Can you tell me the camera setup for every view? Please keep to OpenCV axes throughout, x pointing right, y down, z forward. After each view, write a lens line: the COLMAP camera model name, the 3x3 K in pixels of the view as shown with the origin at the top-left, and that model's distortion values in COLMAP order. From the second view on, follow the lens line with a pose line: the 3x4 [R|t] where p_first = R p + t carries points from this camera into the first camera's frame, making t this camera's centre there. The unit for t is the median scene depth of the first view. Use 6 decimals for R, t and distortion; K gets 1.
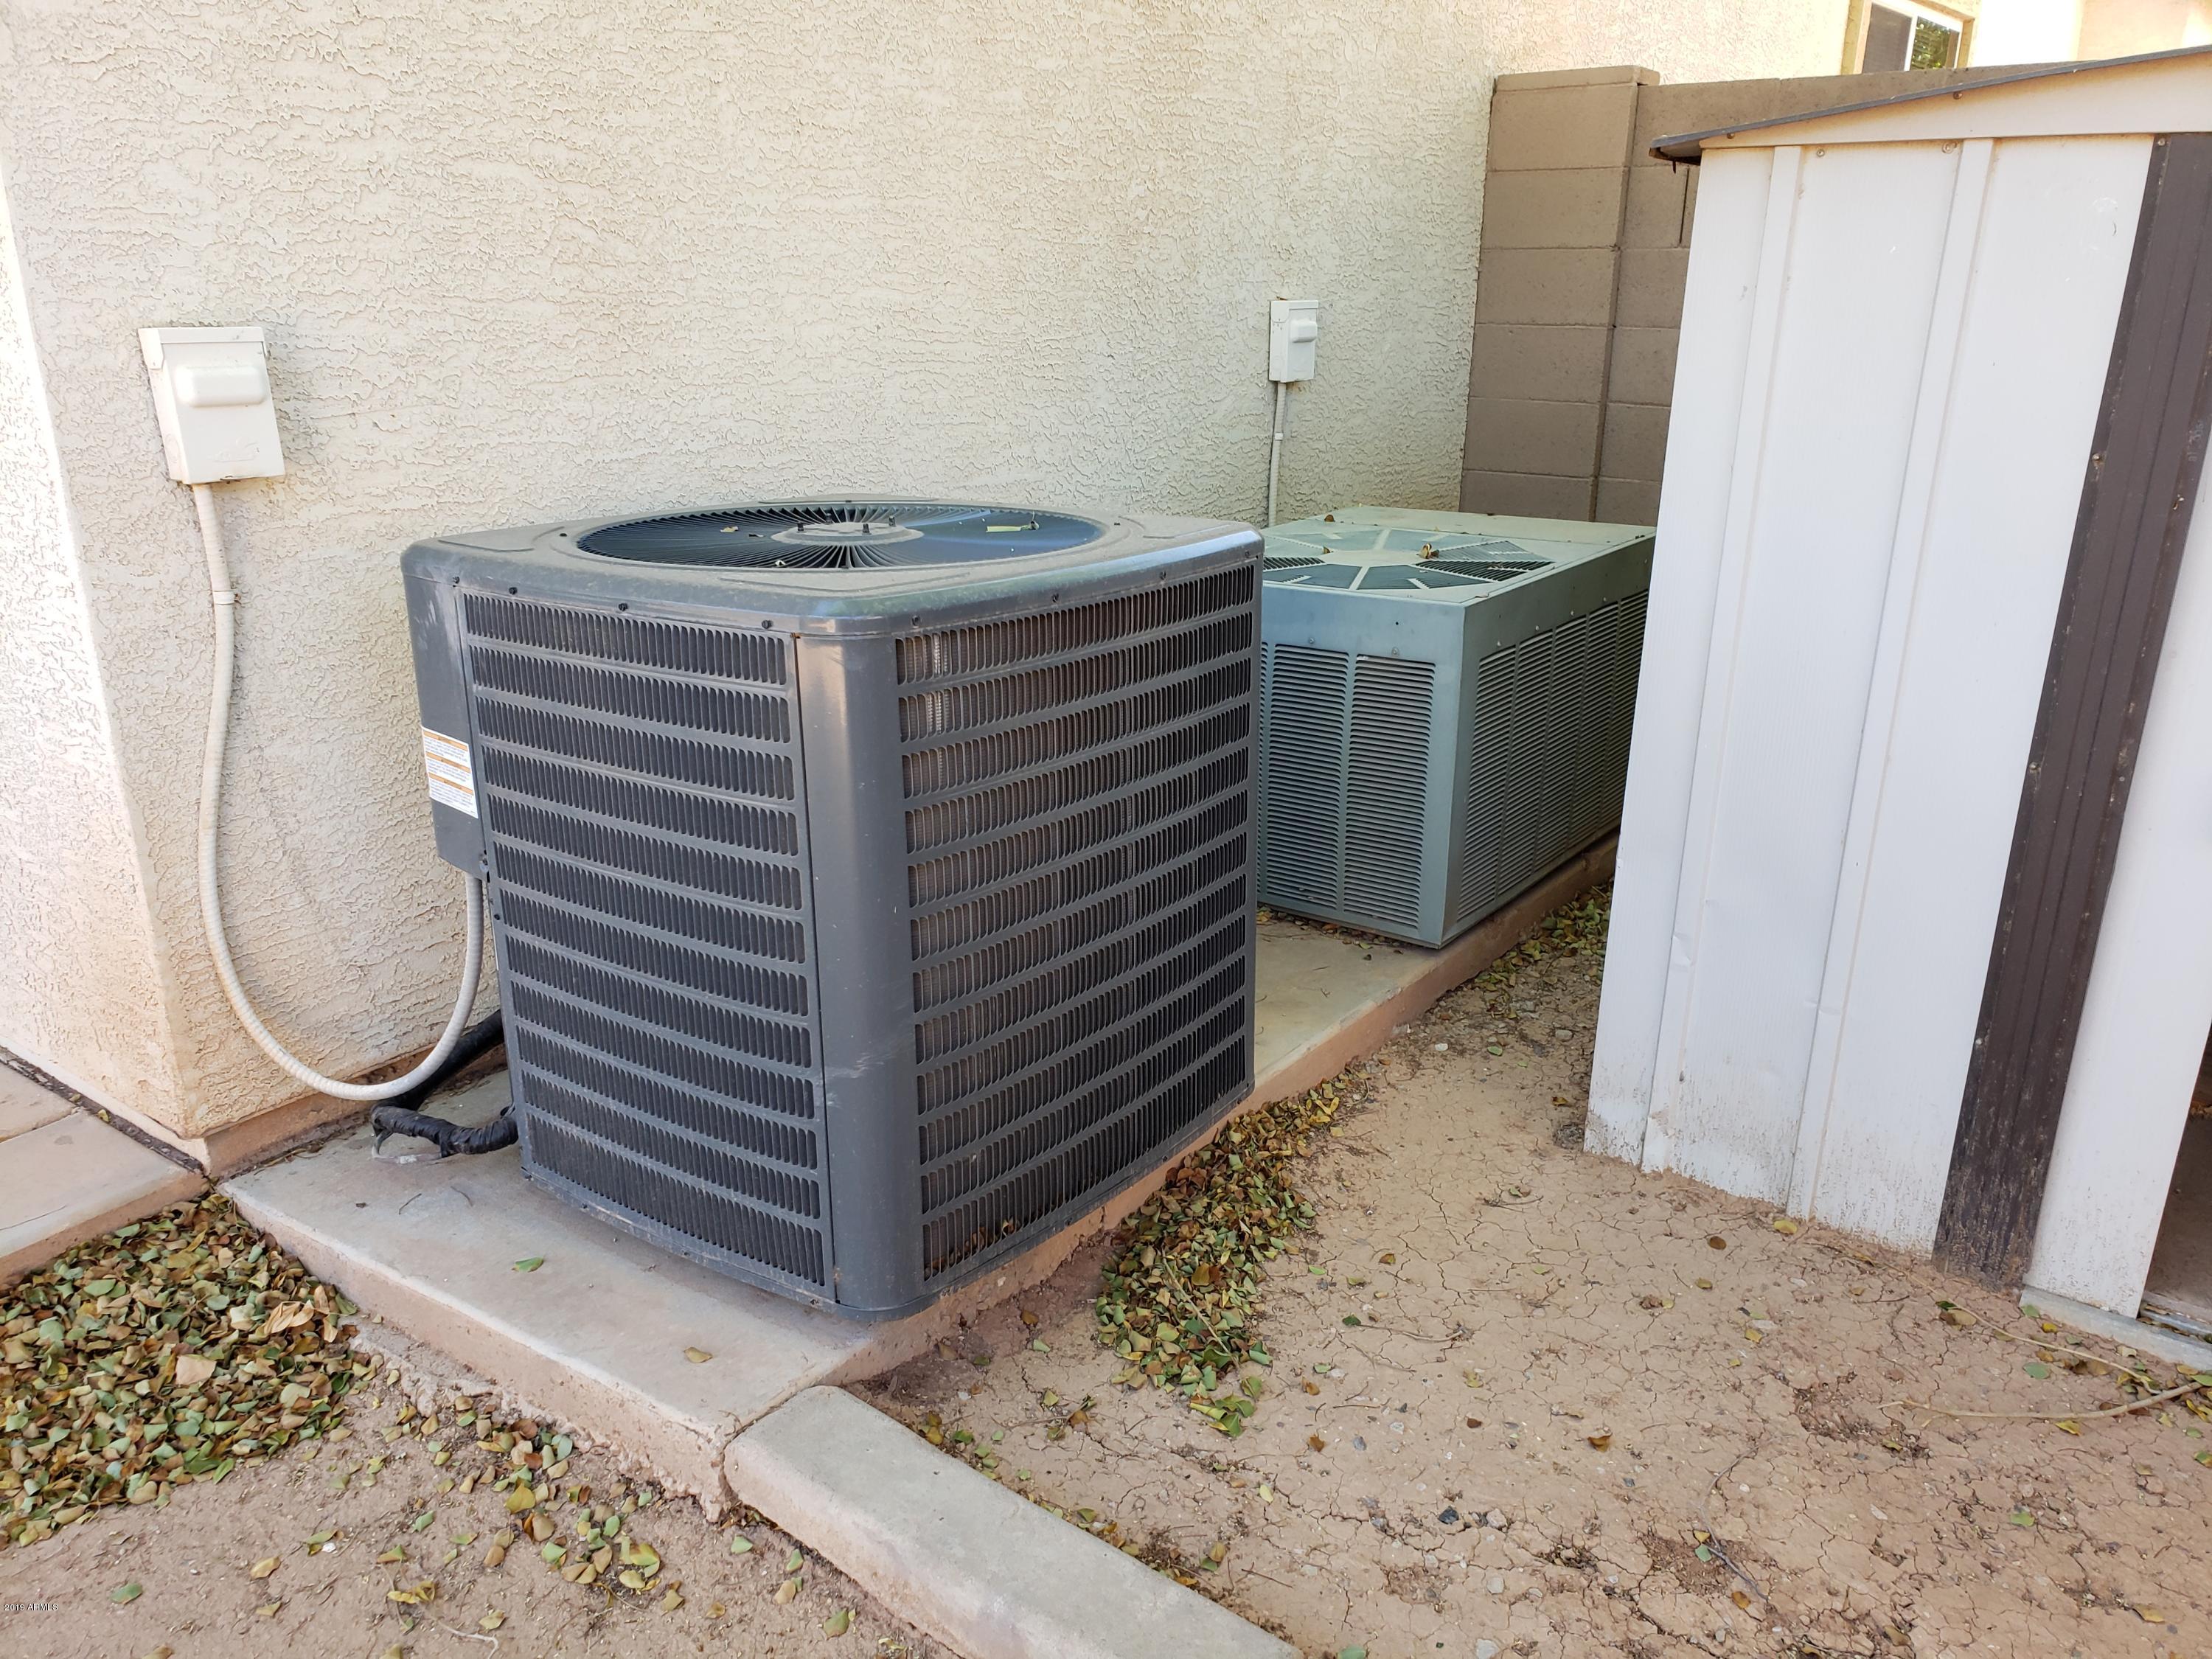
lens RADIAL K [[1715.6, 0, 1105.9], [0, 1715.6, 822.2], [0, 0, 1]] dist [0.013265, 0.021136]
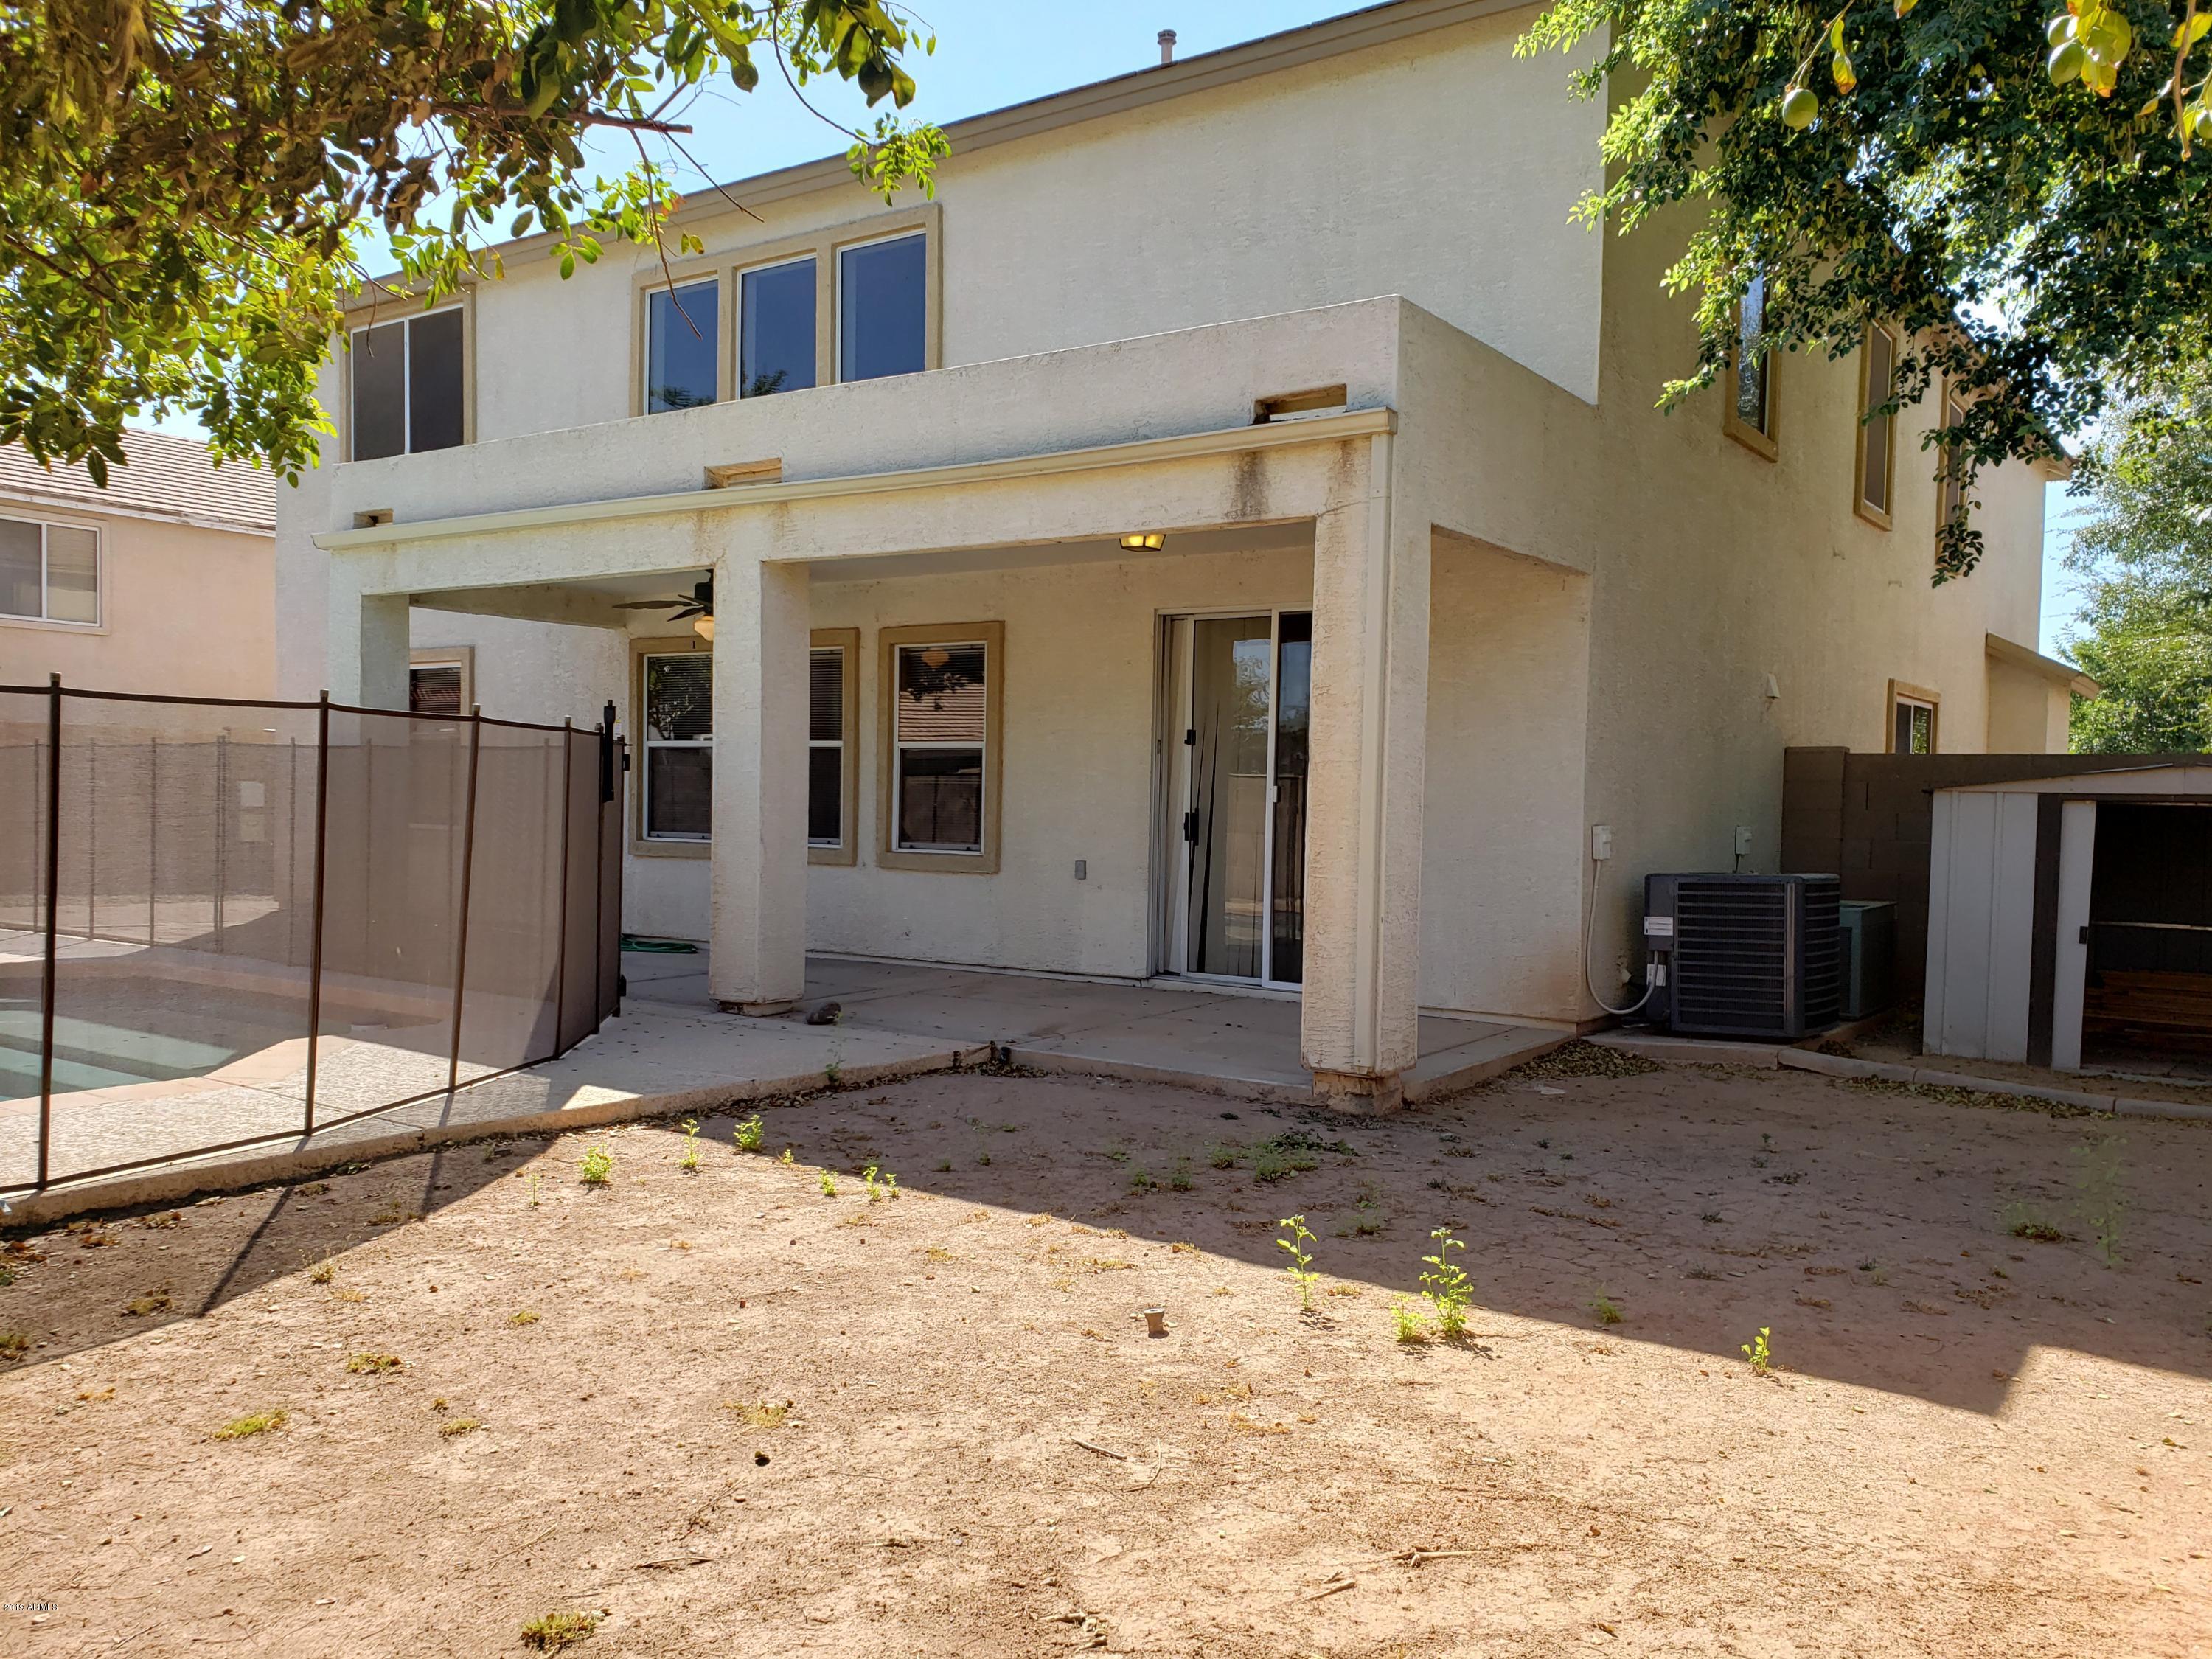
lens RADIAL K [[1715.6, 0, 1104.6], [0, 1715.6, 836.9], [0, 0, 1]] dist [0.013265, 0.021136]
pose [[0.999716, 0.015062, 0.018460, -1.524786], [-0.008976, 0.955836, -0.293762, 0.845643], [-0.022070, 0.293513, 0.955700, -2.561391]]
